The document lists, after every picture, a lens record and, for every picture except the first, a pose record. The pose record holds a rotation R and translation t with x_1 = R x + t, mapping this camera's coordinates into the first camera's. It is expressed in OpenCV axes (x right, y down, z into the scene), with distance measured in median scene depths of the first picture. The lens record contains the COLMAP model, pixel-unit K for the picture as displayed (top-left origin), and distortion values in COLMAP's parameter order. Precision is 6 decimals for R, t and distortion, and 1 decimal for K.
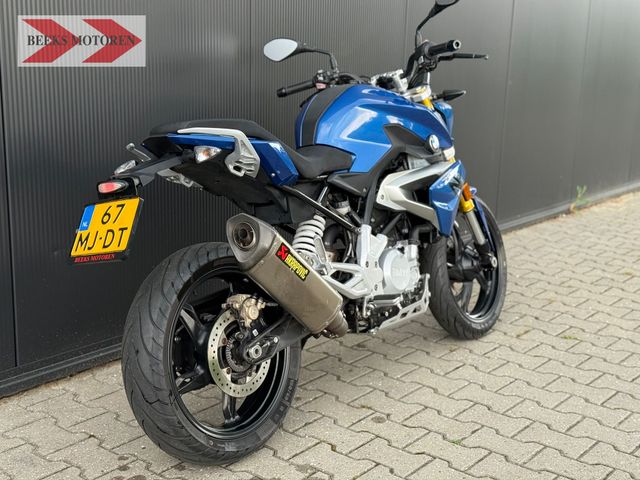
lens RADIAL K [[879.7, 0, 320.0], [0, 879.7, 240.0], [0, 0, 1]] dist [0.133142, -0.005538]
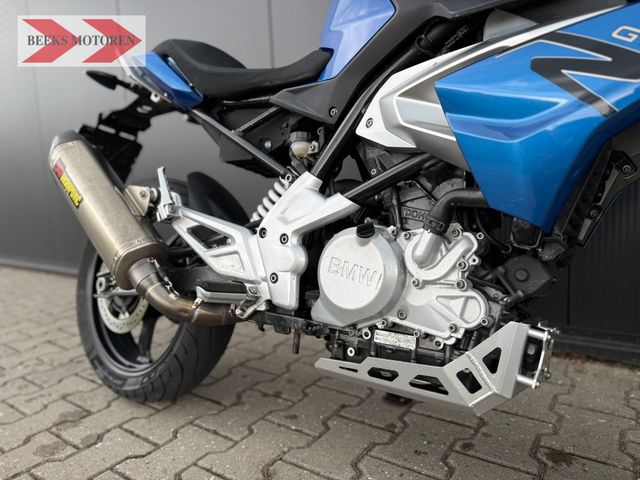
lens RADIAL K [[452.5, 0, 320.0], [0, 452.5, 240.0], [0, 0, 1]] dist [0.090025, -0.134879]
pose [[0.030770, 0.080557, -0.996275, 0.352589], [-0.171423, 0.982404, 0.074141, 0.003620], [0.984717, 0.168503, 0.044038, 1.012338]]
